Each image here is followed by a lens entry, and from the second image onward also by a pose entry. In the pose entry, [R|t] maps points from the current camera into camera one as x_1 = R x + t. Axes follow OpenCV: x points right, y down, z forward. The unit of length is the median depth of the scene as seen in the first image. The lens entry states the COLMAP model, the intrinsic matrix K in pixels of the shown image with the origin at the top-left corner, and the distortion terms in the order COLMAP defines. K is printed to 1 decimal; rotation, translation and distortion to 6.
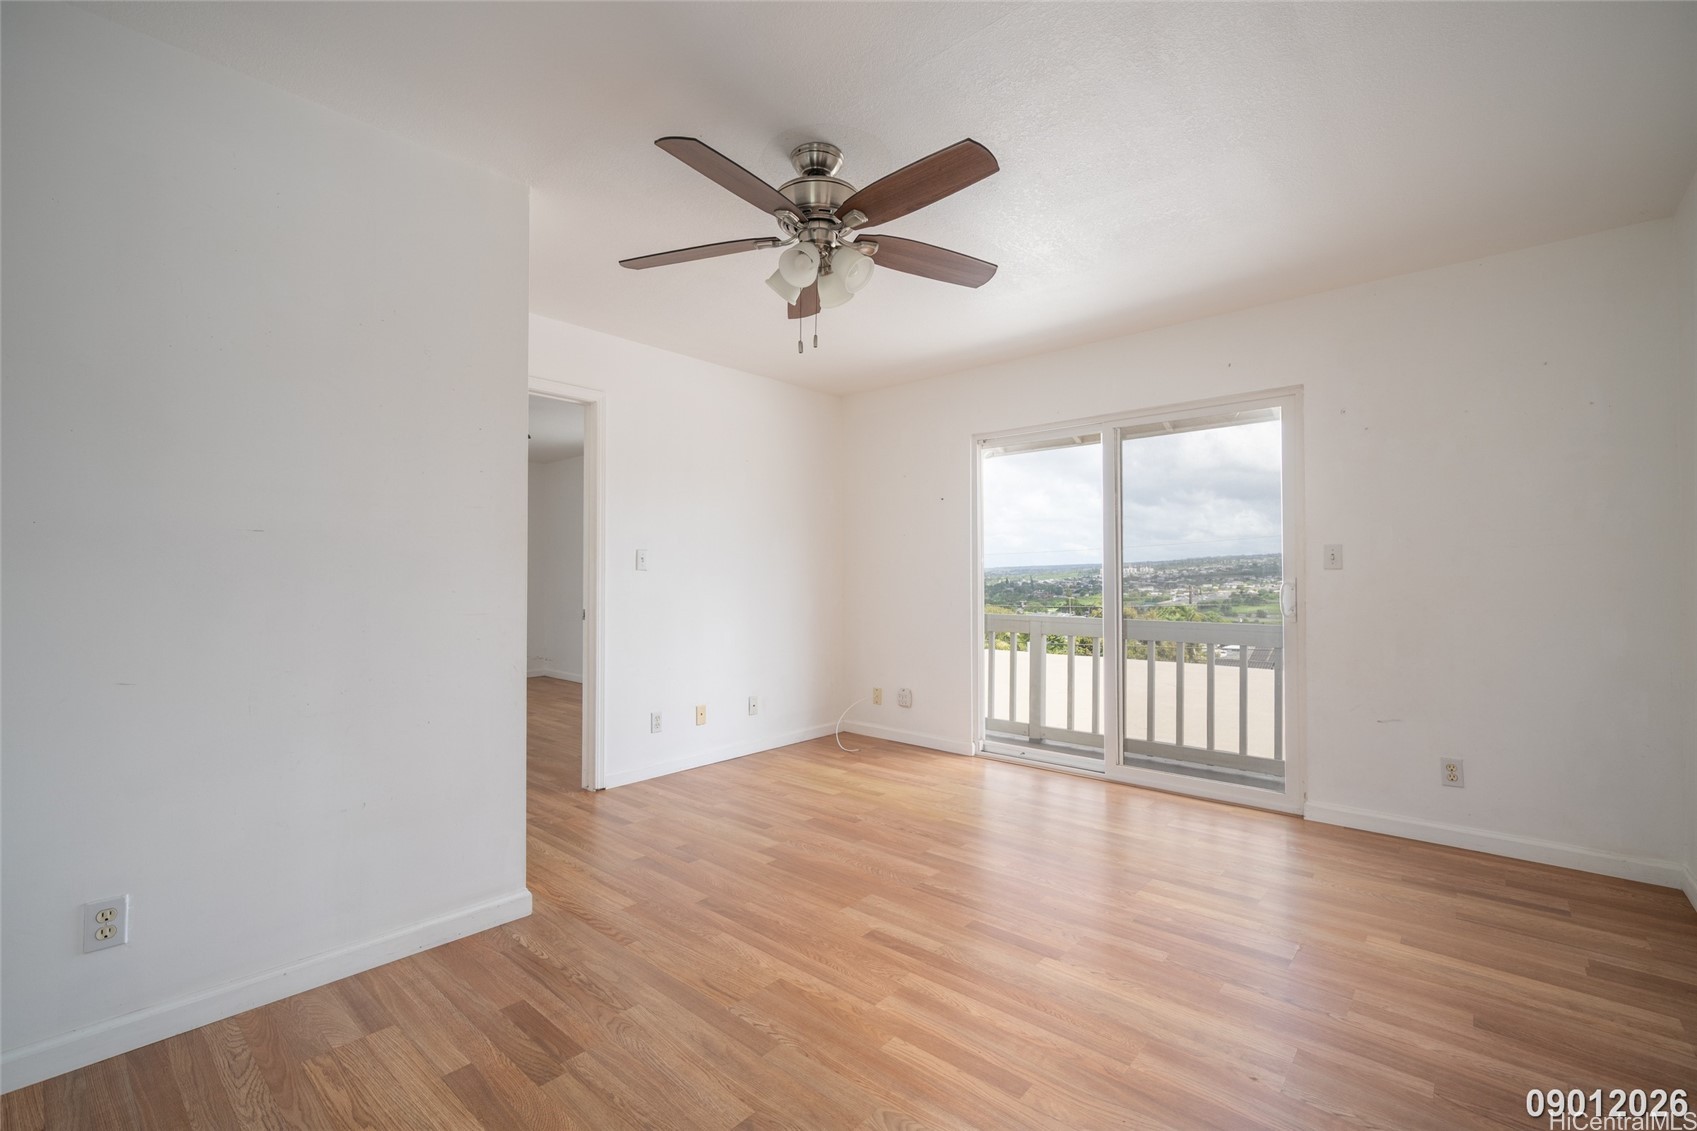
lens RADIAL K [[720.4, 0, 851.1], [0, 720.4, 570.8], [0, 0, 1]] dist [0.003631, -0.000259]
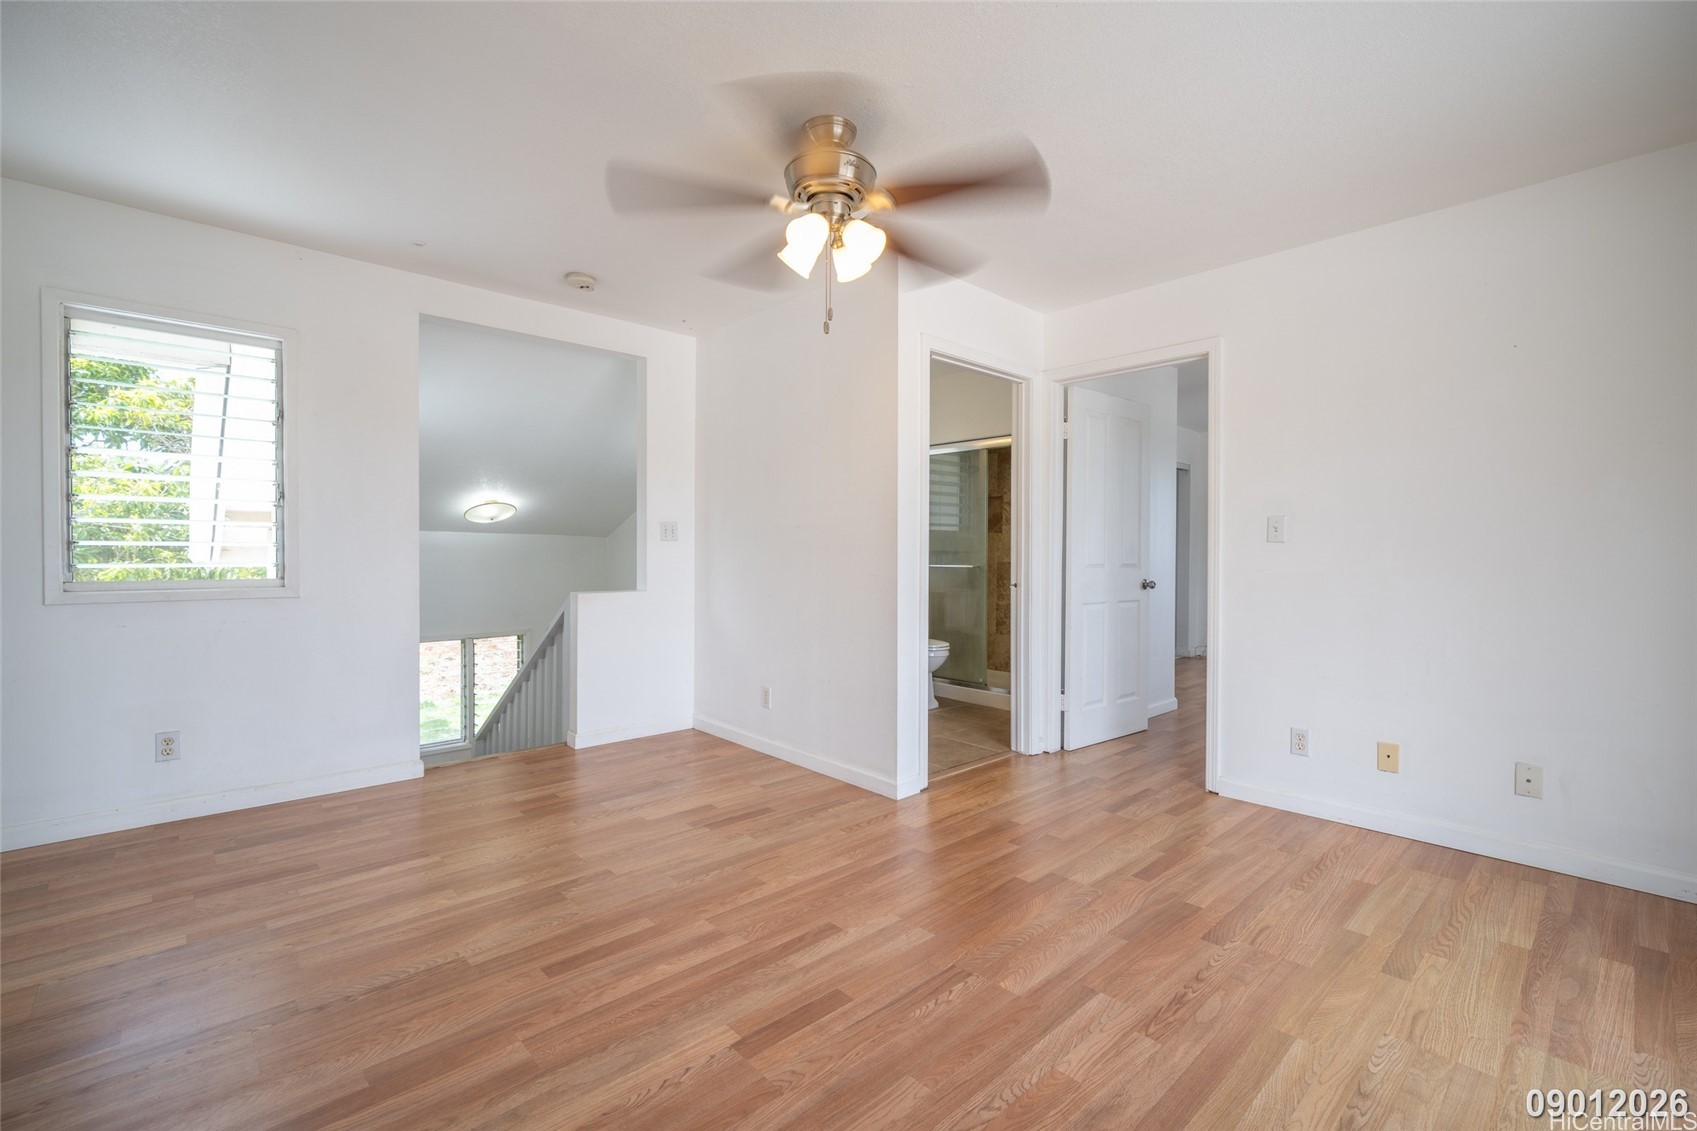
lens RADIAL K [[720.4, 0, 854.1], [0, 720.4, 561.0], [0, 0, 1]] dist [0.003631, -0.000259]
pose [[-0.079664, 0.011622, -0.996754, 0.731515], [0.006940, 0.999914, 0.011104, 0.015884], [0.996798, -0.006033, -0.079738, 0.851370]]
